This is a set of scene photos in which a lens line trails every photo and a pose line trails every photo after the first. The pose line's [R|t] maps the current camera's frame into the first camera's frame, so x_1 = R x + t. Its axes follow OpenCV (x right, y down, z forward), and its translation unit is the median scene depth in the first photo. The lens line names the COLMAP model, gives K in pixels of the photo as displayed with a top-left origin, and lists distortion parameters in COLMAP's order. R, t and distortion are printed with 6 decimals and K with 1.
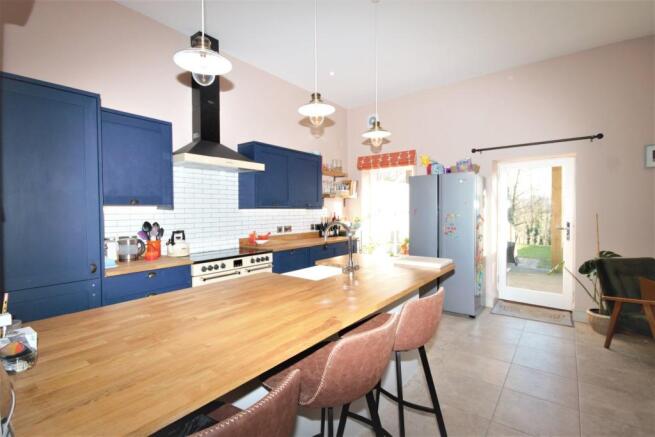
lens RADIAL K [[303.7, 0, 329.9], [0, 303.7, 215.9], [0, 0, 1]] dist [-0.009267, -0.000242]
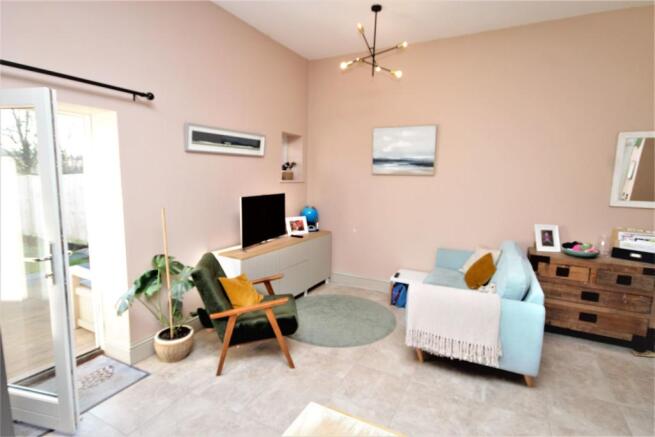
lens RADIAL K [[331.9, 0, 329.4], [0, 331.9, 216.2], [0, 0, 1]] dist [0.000291, 0.000257]
pose [[-0.184267, -0.119851, 0.975542, 0.030374], [-0.001344, 0.992567, 0.121689, -0.070667], [-0.982875, 0.021112, -0.183058, 0.623426]]
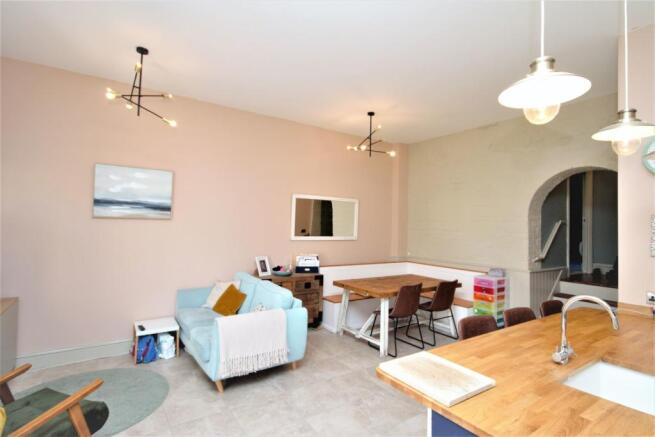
lens RADIAL K [[331.9, 0, 333.2], [0, 331.9, 214.9], [0, 0, 1]] dist [0.000291, 0.000257]
pose [[-0.959225, -0.010042, 0.282467, 0.192176], [-0.015661, 0.999722, -0.017640, -0.074892], [-0.282211, -0.021344, -0.959115, 0.976800]]
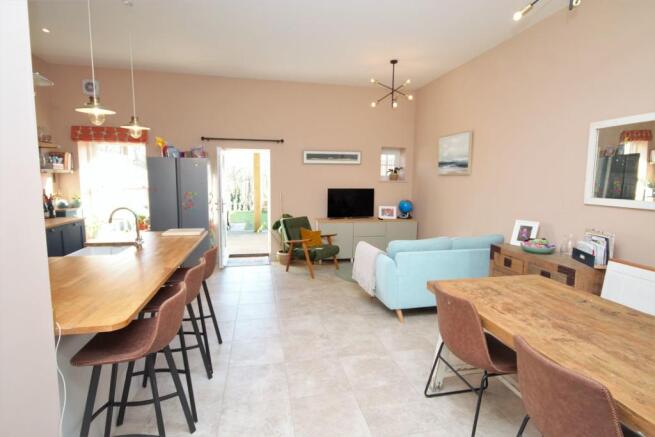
lens RADIAL K [[331.9, 0, 330.7], [0, 331.9, 215.1], [0, 0, 1]] dist [0.000291, 0.000257]
pose [[0.637919, -0.074227, 0.766518, -0.238687], [-0.002419, 0.995146, 0.098380, -0.043646], [-0.770100, -0.064613, 0.634643, -0.254027]]
